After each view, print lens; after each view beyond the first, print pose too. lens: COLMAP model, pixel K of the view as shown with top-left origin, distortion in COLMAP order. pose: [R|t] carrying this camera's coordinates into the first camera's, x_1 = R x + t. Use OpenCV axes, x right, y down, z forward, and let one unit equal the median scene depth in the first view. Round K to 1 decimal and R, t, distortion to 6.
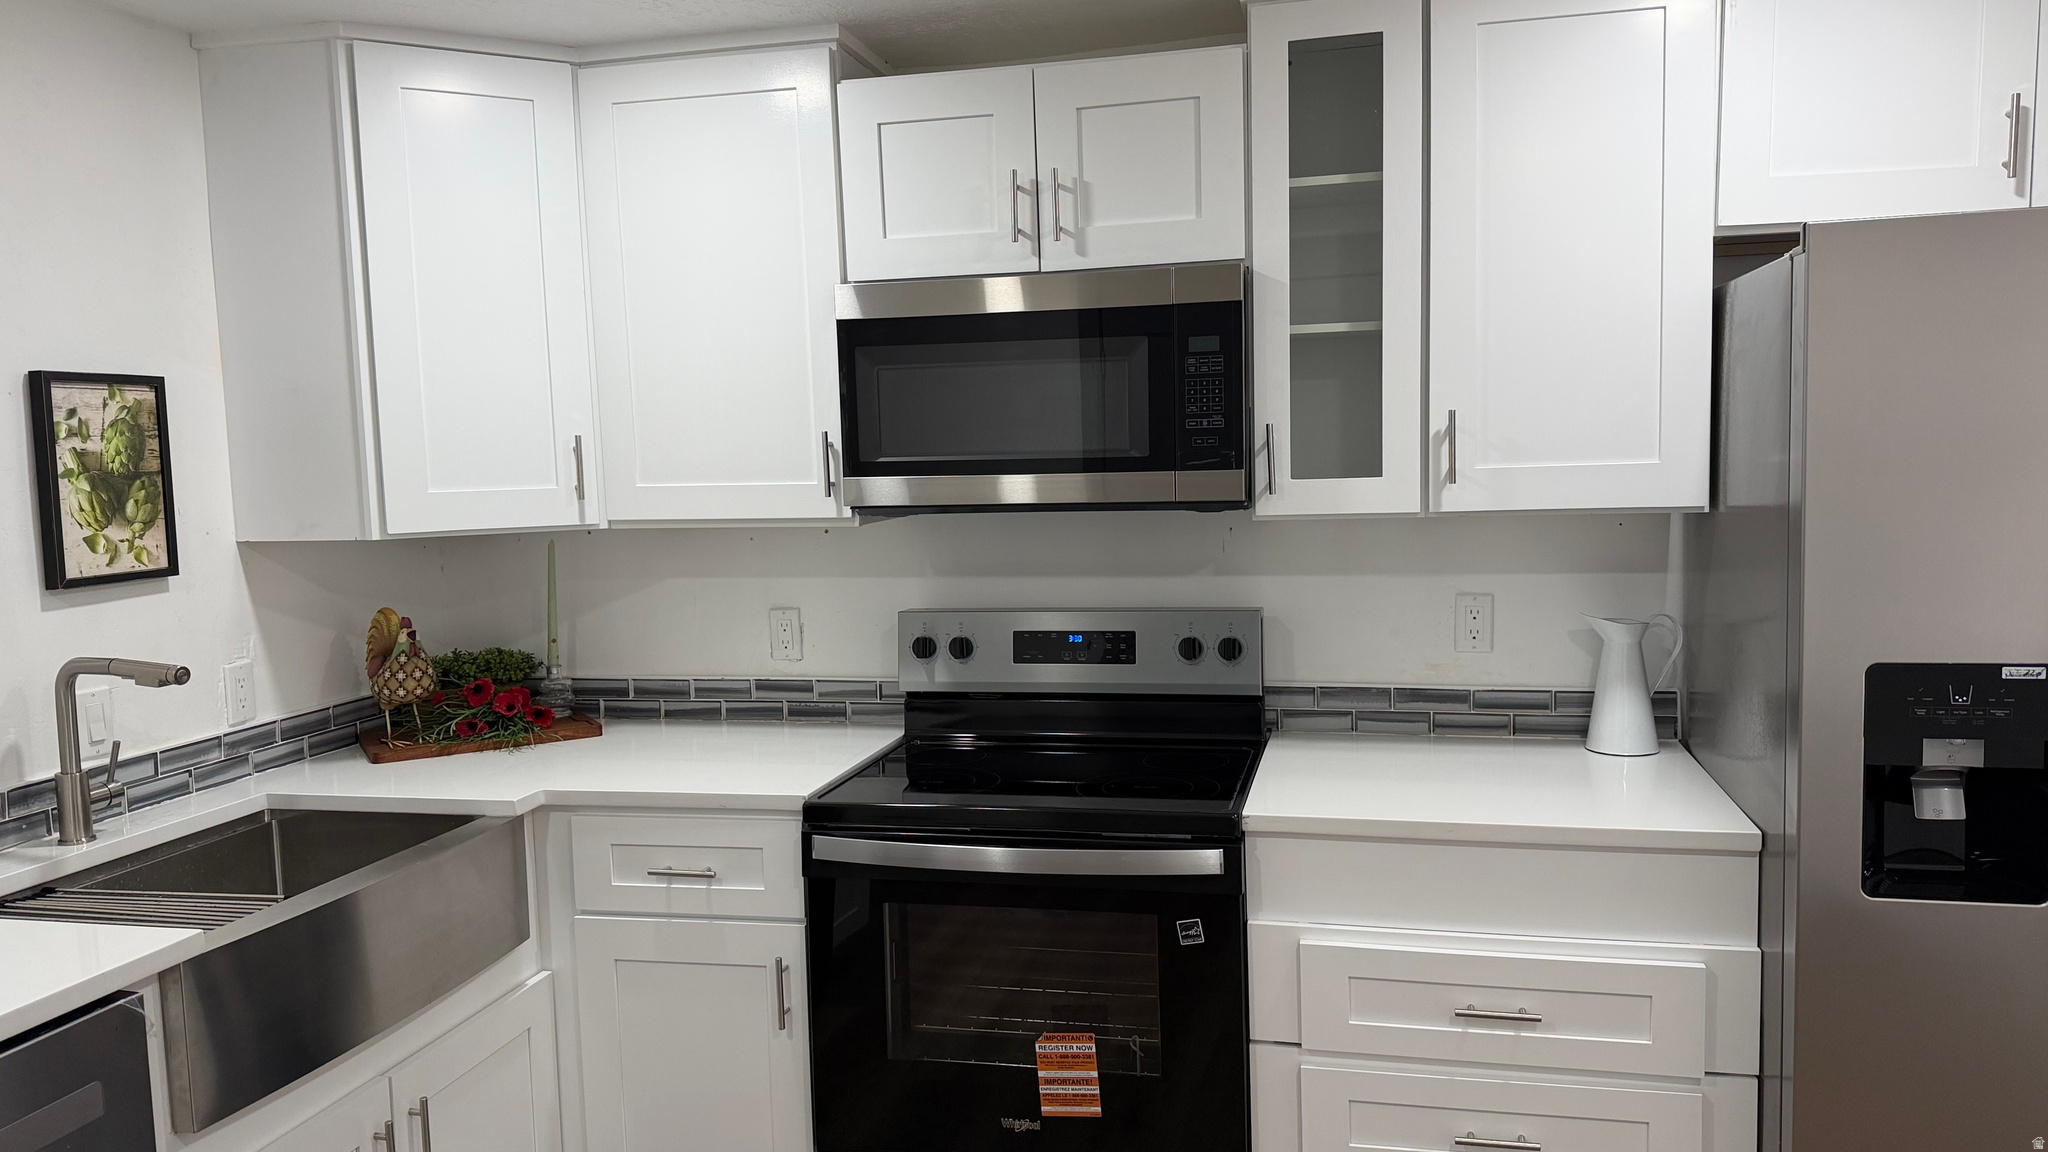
lens RADIAL K [[1416.6, 0, 1037.3], [0, 1416.6, 572.1], [0, 0, 1]] dist [0.120209, -0.172219]
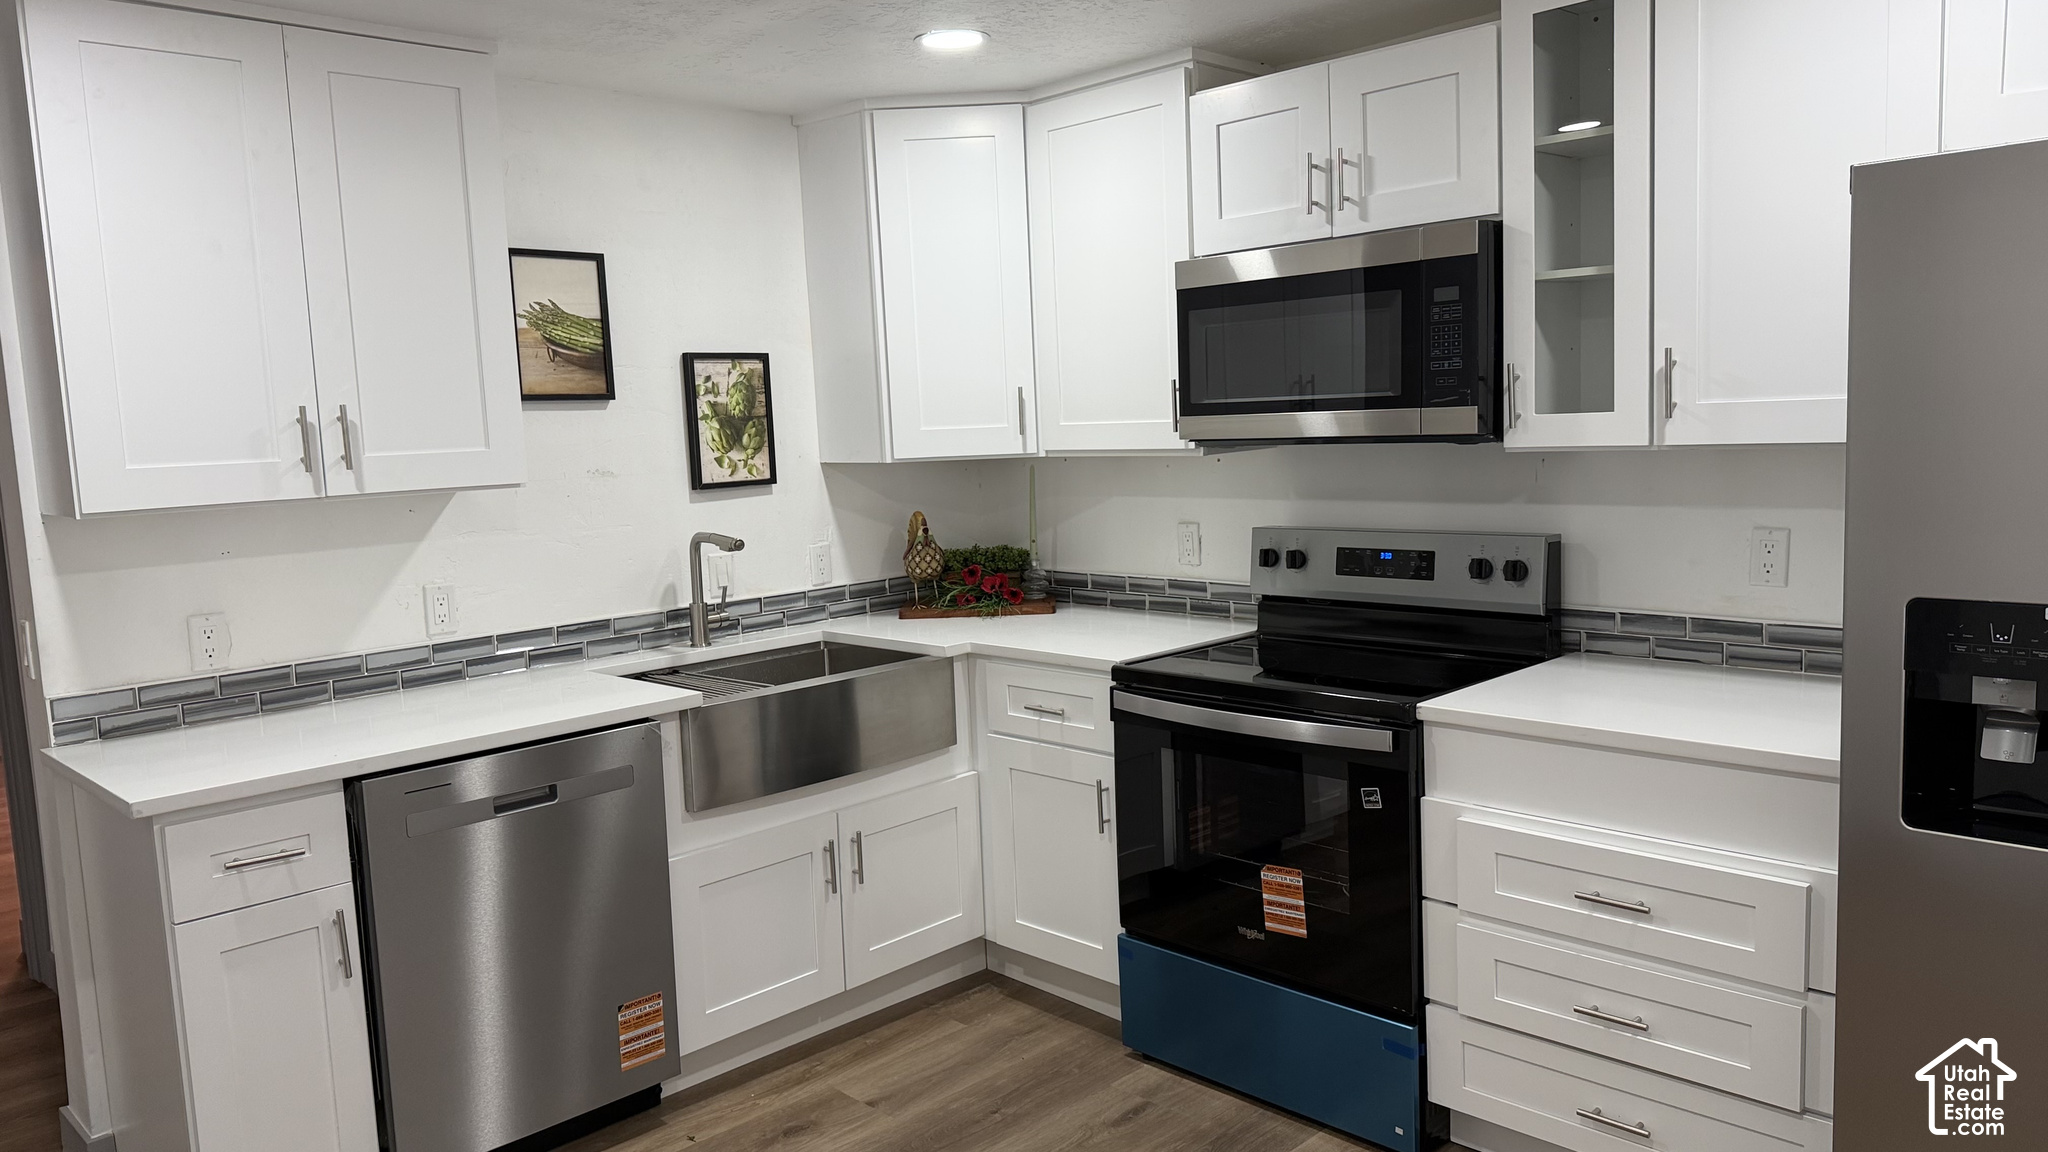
lens RADIAL K [[1401.2, 0, 1033.4], [0, 1401.2, 578.2], [0, 0, 1]] dist [0.117786, -0.166910]
pose [[0.852151, 0.055161, -0.520380, 0.428604], [-0.027484, 0.997774, 0.060760, 0.004104], [0.522573, -0.037475, 0.851771, -0.134296]]
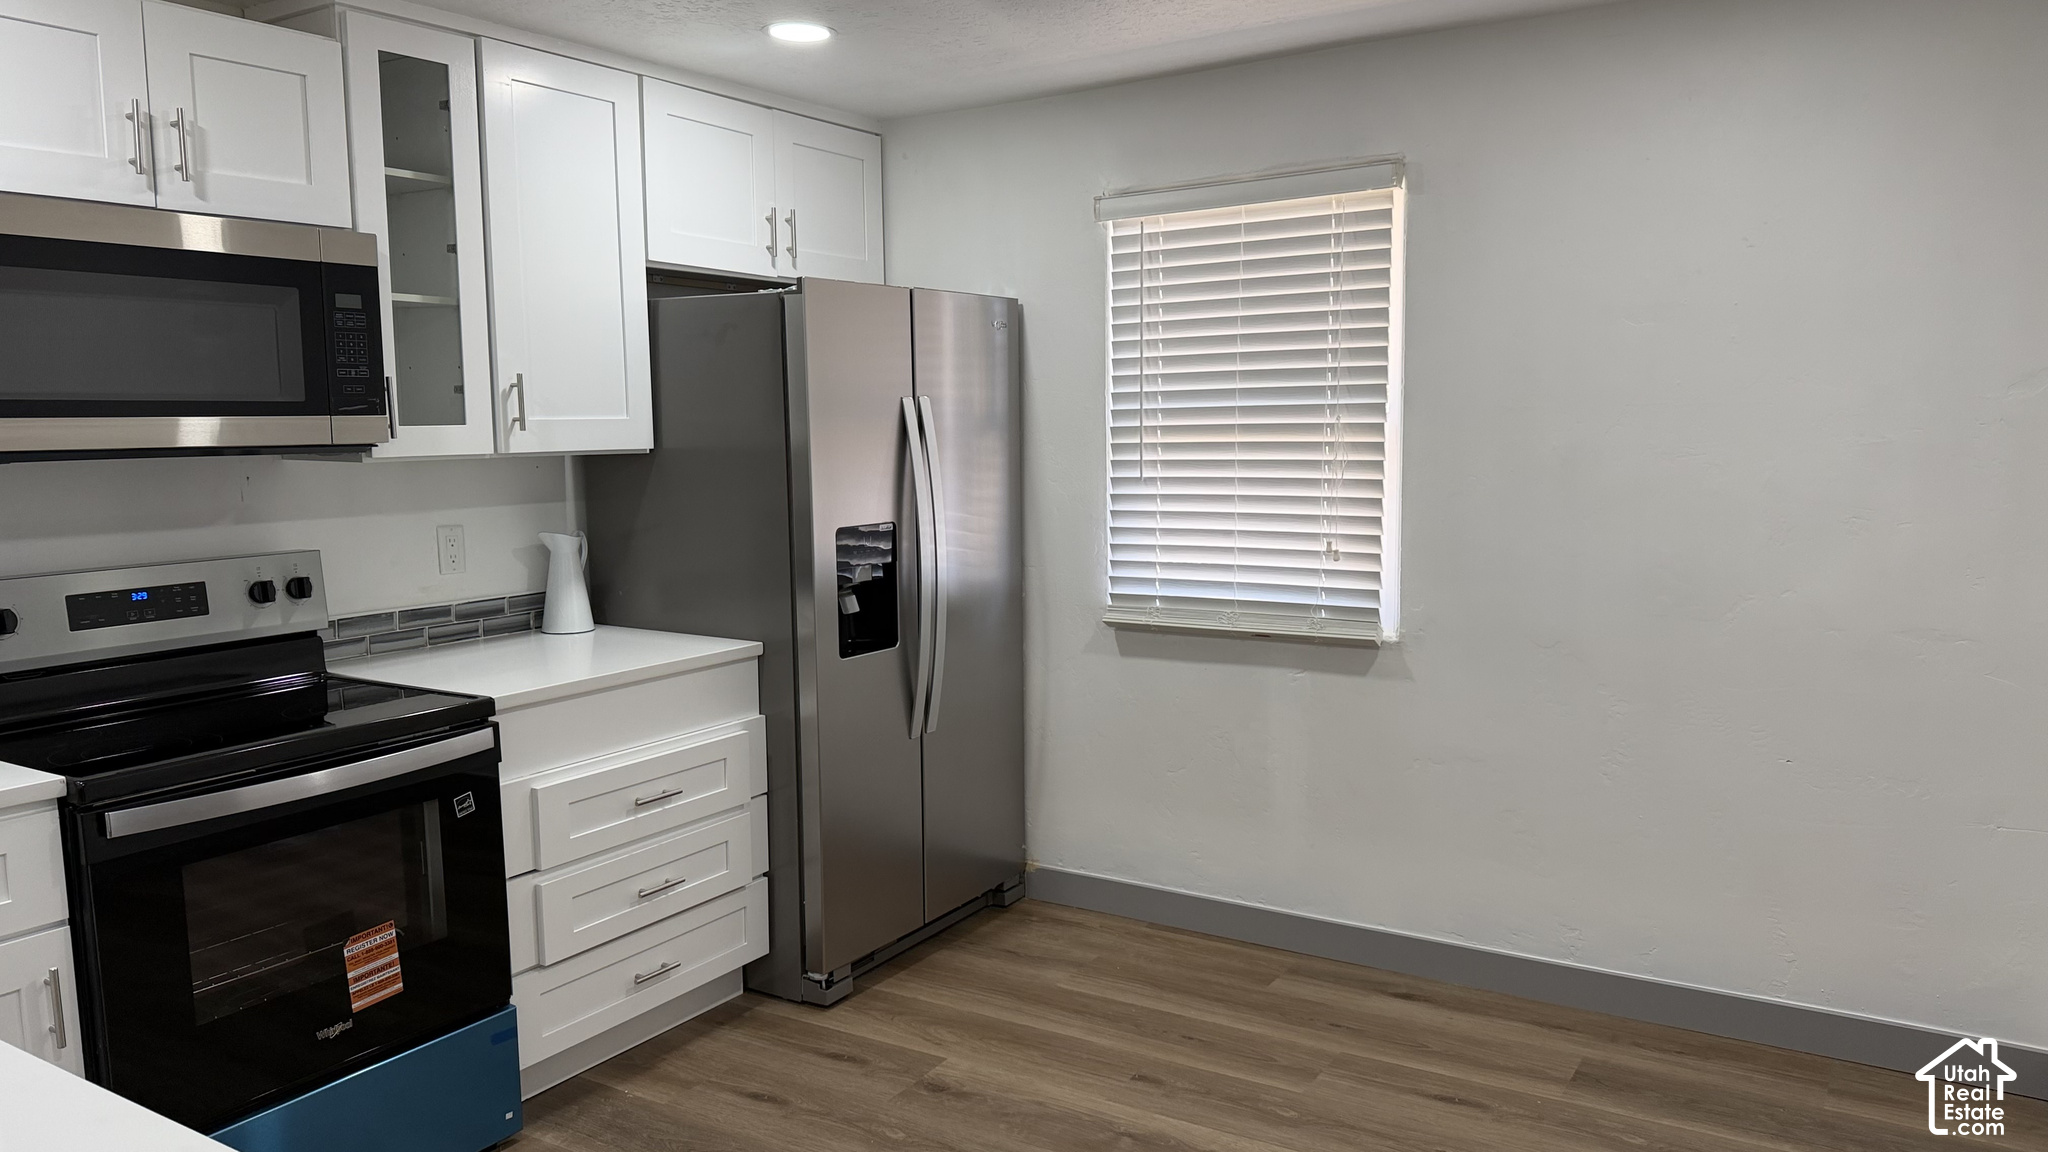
lens RADIAL K [[1441.5, 0, 1024.0], [0, 1441.5, 576.0], [0, 0, 1]] dist [-0.004900, -0.000954]
pose [[0.333196, -0.081836, 0.939299, -0.768415], [0.081148, 0.995019, 0.057906, 0.029332], [-0.939359, 0.056928, 0.338177, 0.136503]]
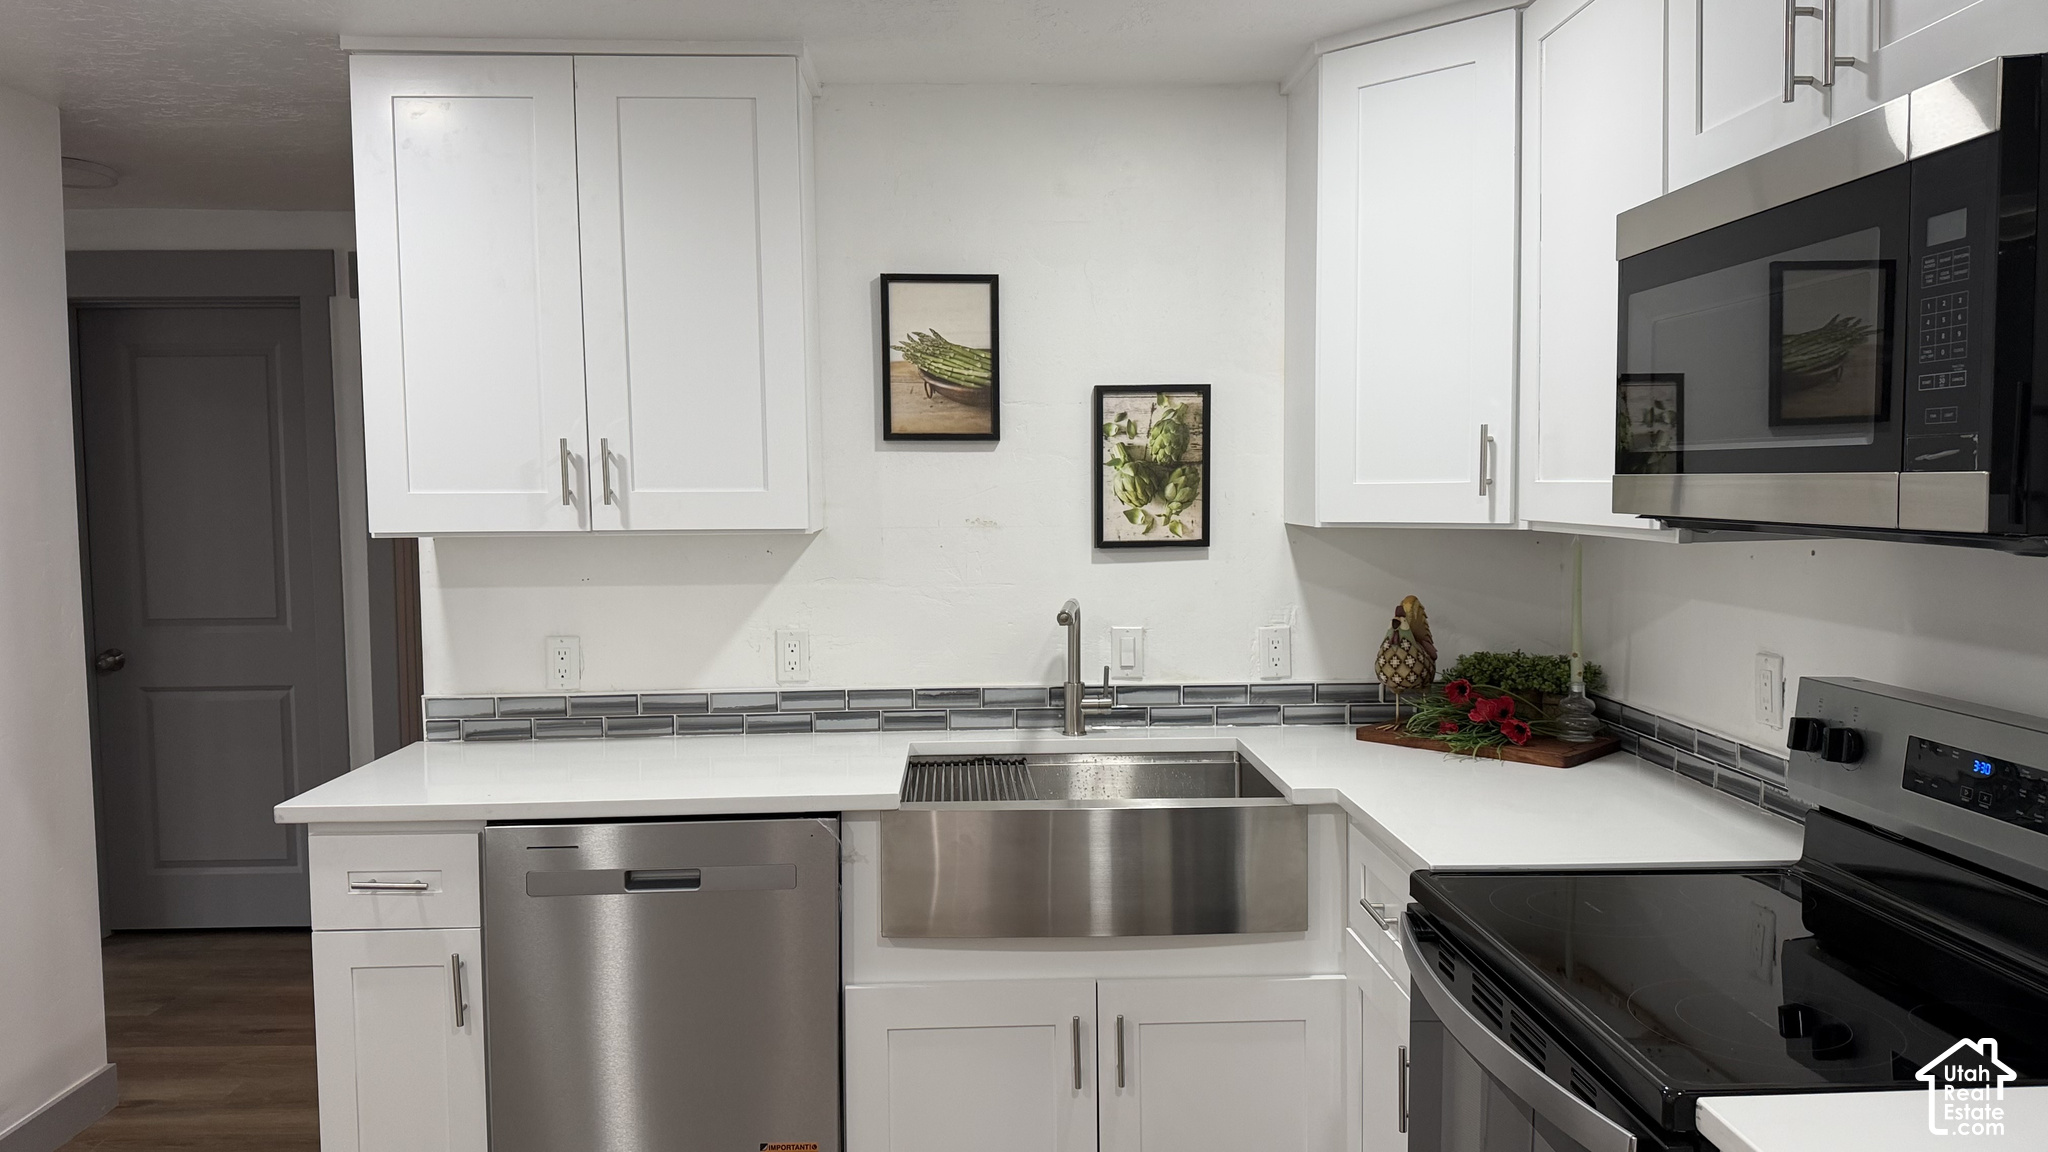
lens RADIAL K [[1416.6, 0, 1037.3], [0, 1416.6, 572.1], [0, 0, 1]] dist [0.120209, -0.172219]
pose [[0.276523, 0.084221, -0.957310, 0.531845], [-0.079981, 0.994713, 0.064409, -0.043058], [0.957673, 0.058756, 0.281797, 0.534253]]
